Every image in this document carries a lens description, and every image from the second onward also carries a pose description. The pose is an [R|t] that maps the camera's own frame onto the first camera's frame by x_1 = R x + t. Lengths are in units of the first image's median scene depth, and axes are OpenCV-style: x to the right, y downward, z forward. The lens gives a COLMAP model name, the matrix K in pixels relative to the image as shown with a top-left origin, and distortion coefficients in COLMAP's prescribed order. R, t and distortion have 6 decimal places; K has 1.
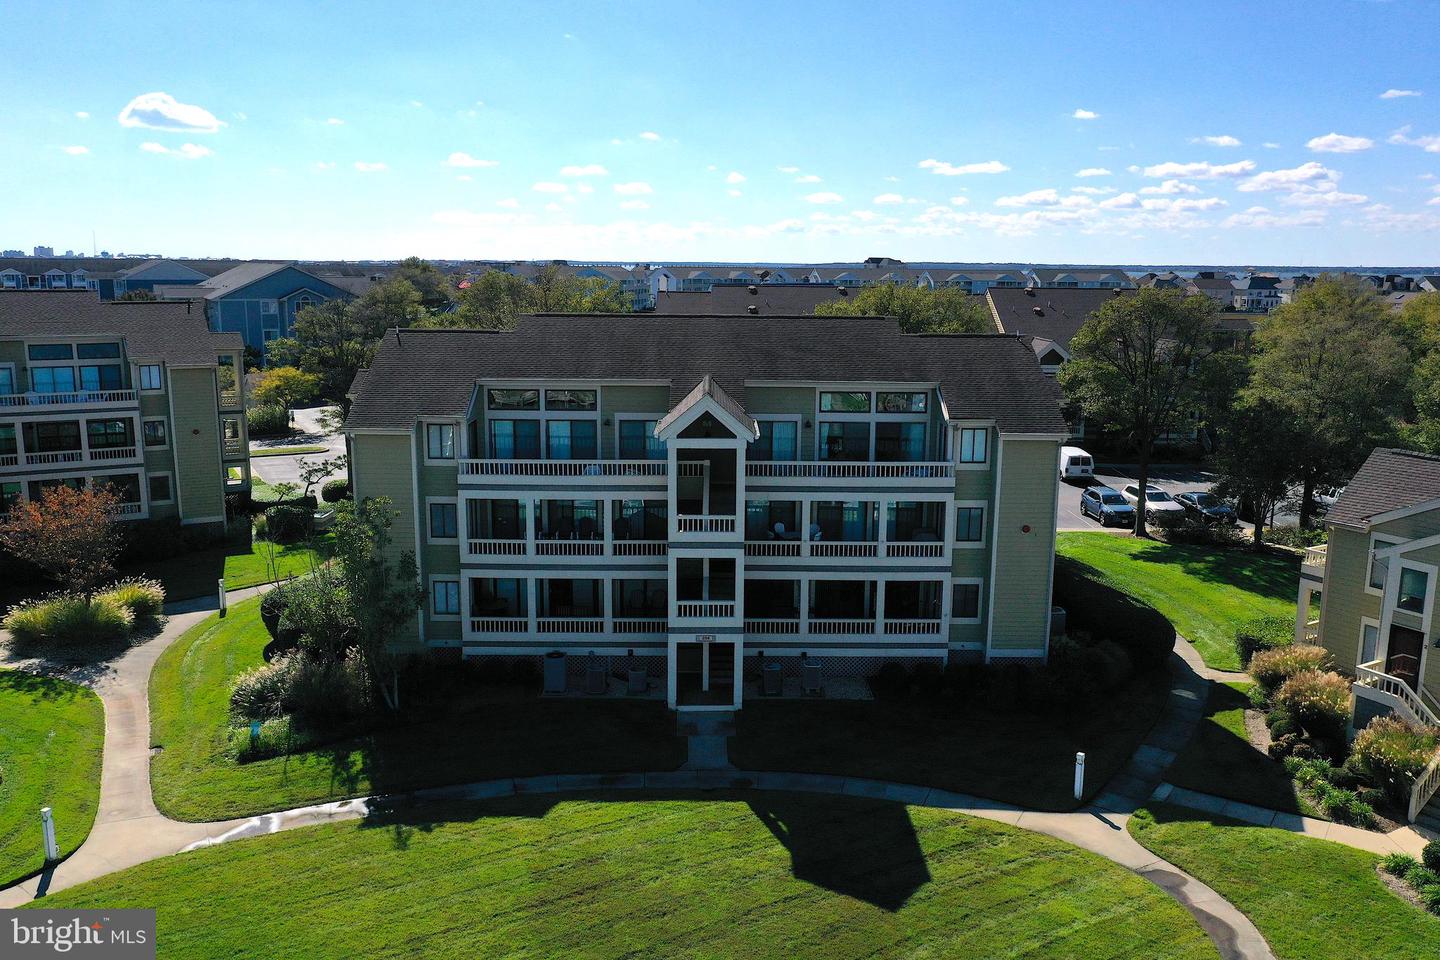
lens RADIAL K [[1142.0, 0, 720.0], [0, 1142.0, 480.0], [0, 0, 1]] dist [-0.000563, 0.001988]
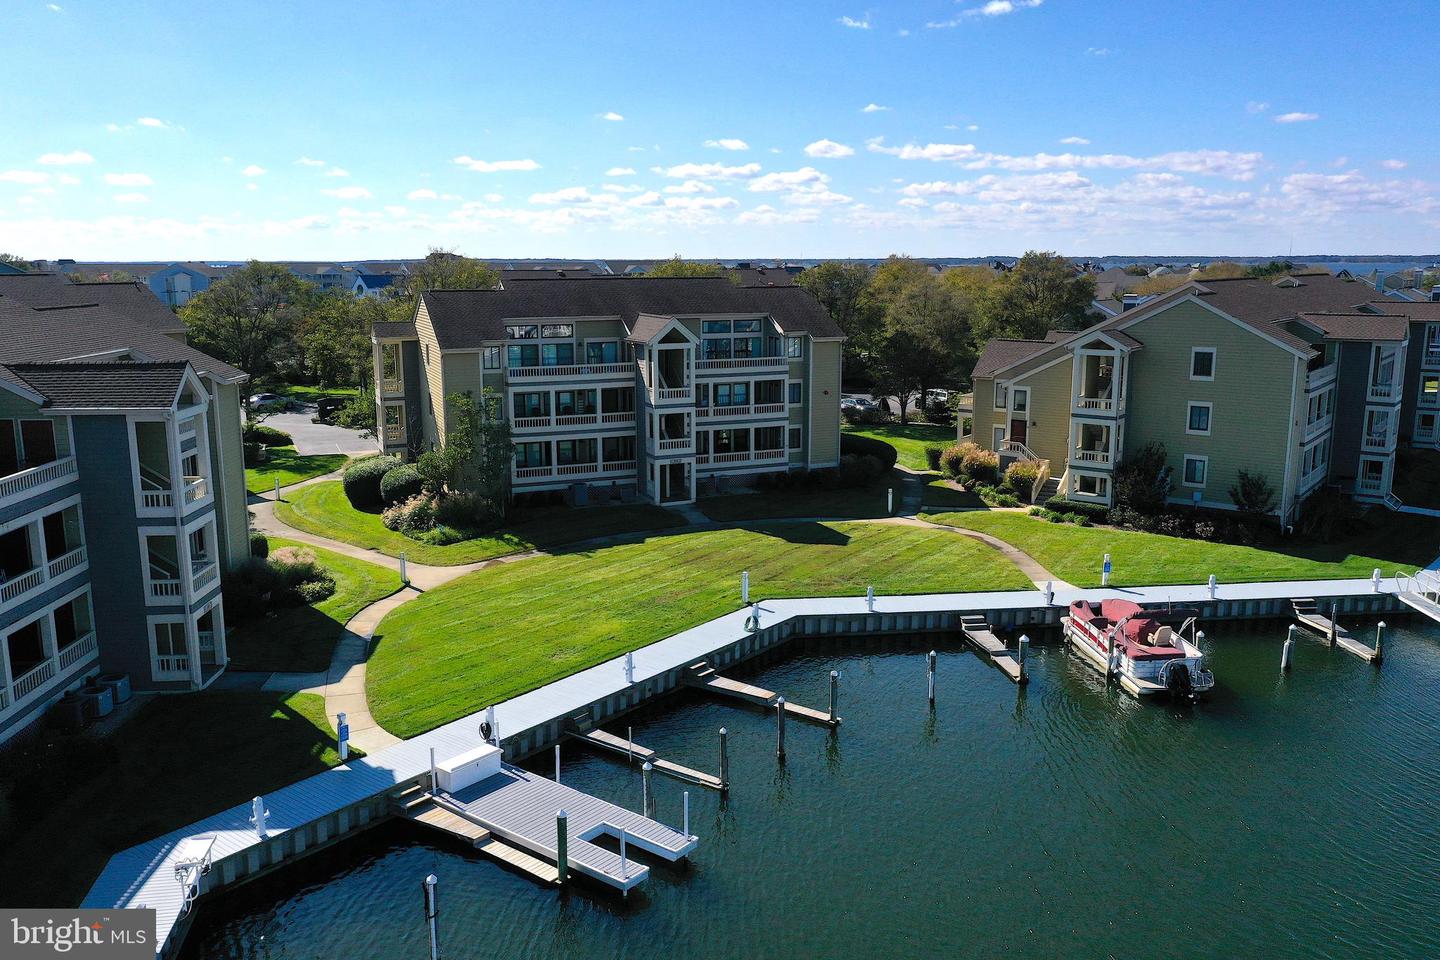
lens RADIAL K [[1138.5, 0, 720.0], [0, 1138.5, 480.0], [0, 0, 1]] dist [0.009263, 0.002799]
pose [[0.924133, -0.083709, 0.372789, -0.545751], [0.082450, 0.996407, 0.019351, 0.128264], [-0.373069, 0.012853, 0.927714, -0.567326]]
